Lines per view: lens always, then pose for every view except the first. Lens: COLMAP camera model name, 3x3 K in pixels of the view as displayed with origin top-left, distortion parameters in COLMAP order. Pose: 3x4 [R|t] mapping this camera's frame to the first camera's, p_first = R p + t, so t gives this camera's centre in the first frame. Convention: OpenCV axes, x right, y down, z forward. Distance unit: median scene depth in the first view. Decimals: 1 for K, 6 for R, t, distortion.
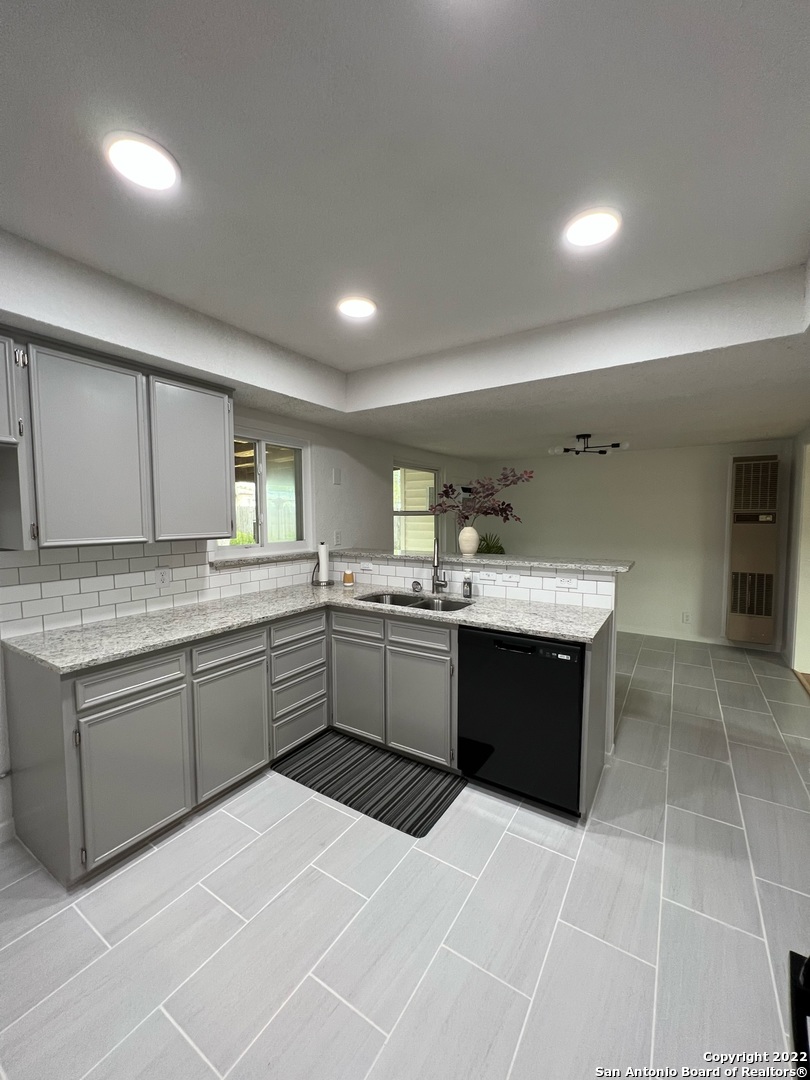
lens RADIAL K [[431.7, 0, 405.0], [0, 431.7, 540.0], [0, 0, 1]] dist [-0.000465, 0.000377]
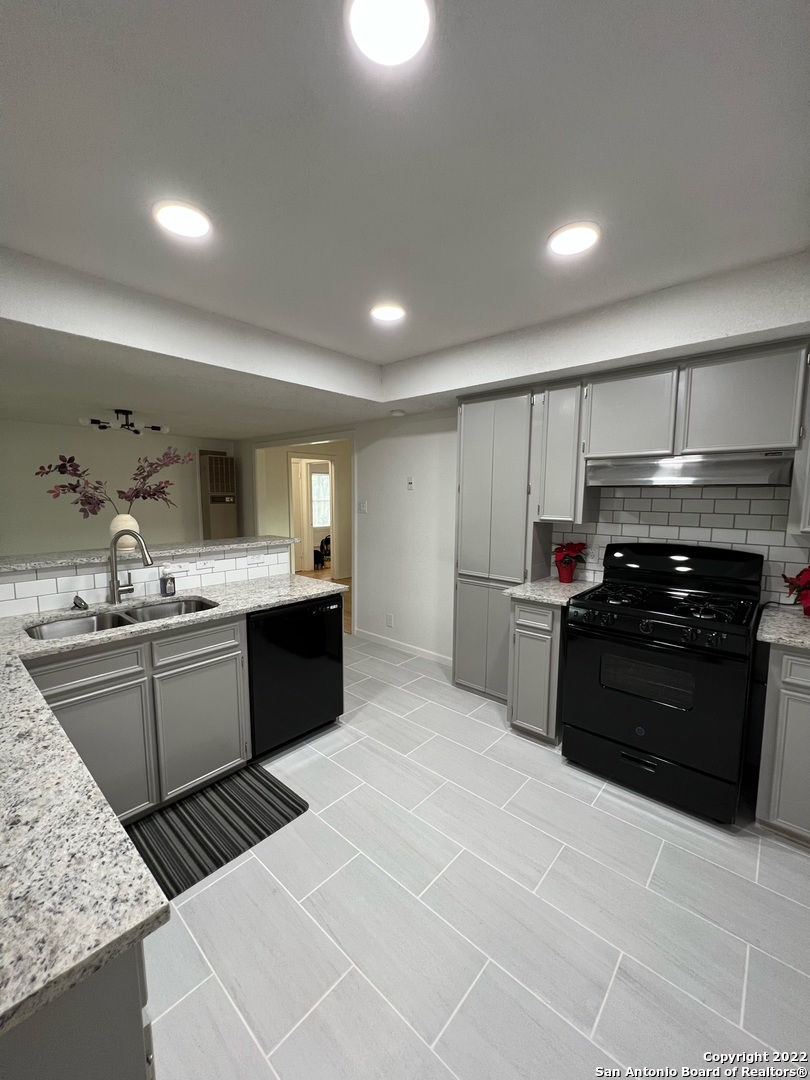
lens RADIAL K [[431.7, 0, 405.0], [0, 431.7, 540.0], [0, 0, 1]] dist [-0.000465, 0.000377]
pose [[0.154916, -0.100854, 0.982766, -0.736114], [0.053735, 0.994163, 0.093554, -0.039218], [-0.986465, 0.038316, 0.159431, 0.468574]]
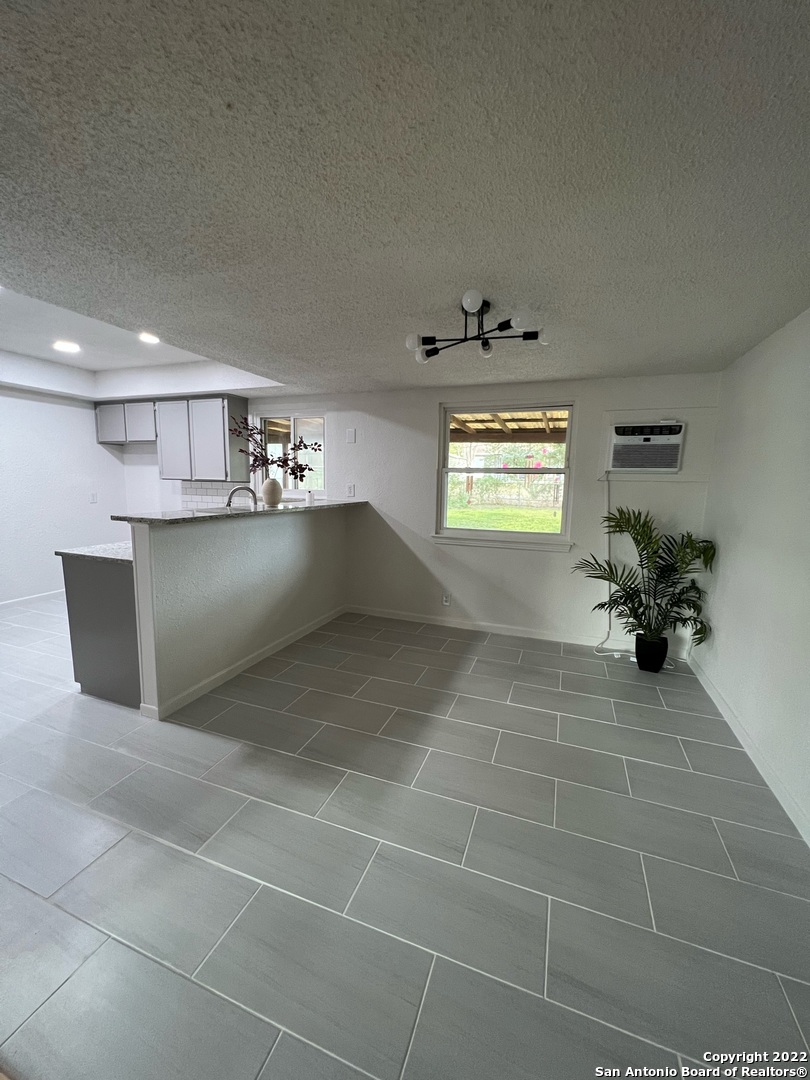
lens RADIAL K [[431.7, 0, 405.0], [0, 431.7, 540.0], [0, 0, 1]] dist [-0.000465, 0.000377]
pose [[0.211339, 0.147102, -0.966280, 1.584376], [-0.078569, 0.987967, 0.133219, -0.061698], [0.974250, 0.047765, 0.220354, 1.420422]]
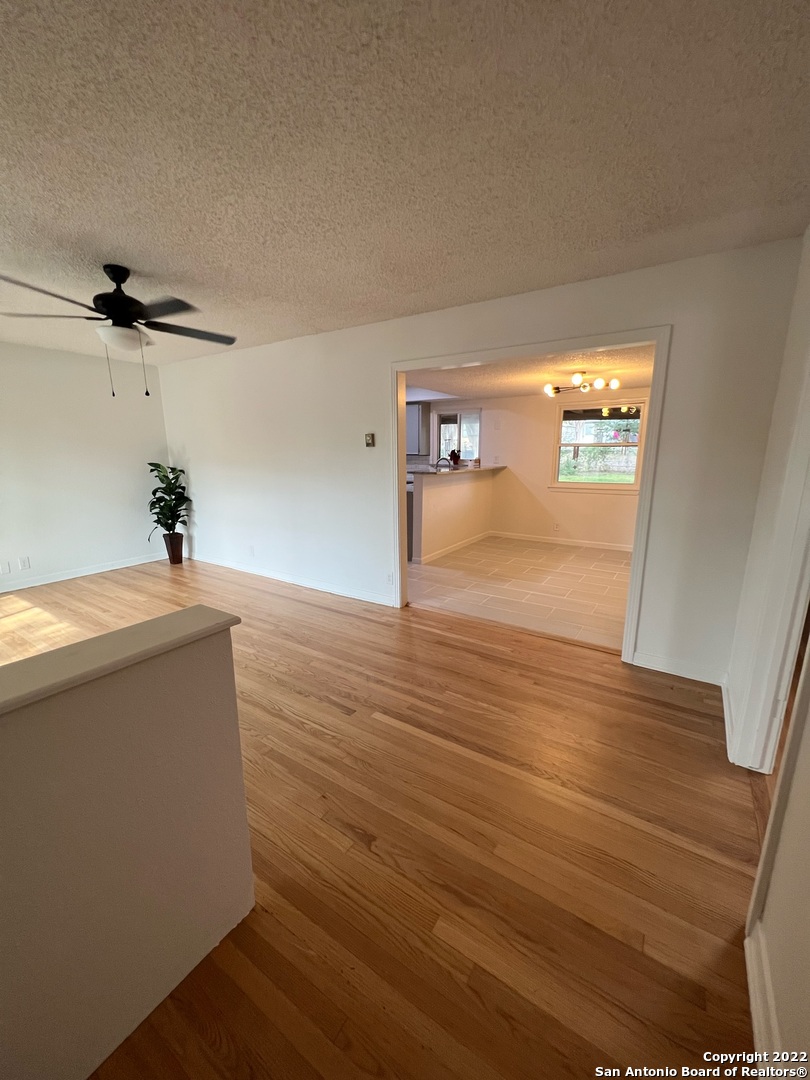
lens RADIAL K [[431.7, 0, 405.0], [0, 431.7, 540.0], [0, 0, 1]] dist [-0.000465, 0.000377]
pose [[-0.013678, 0.214559, -0.976615, 2.731966], [-0.056398, 0.974986, 0.214991, -0.067800], [0.998315, 0.058020, -0.001235, 1.005718]]
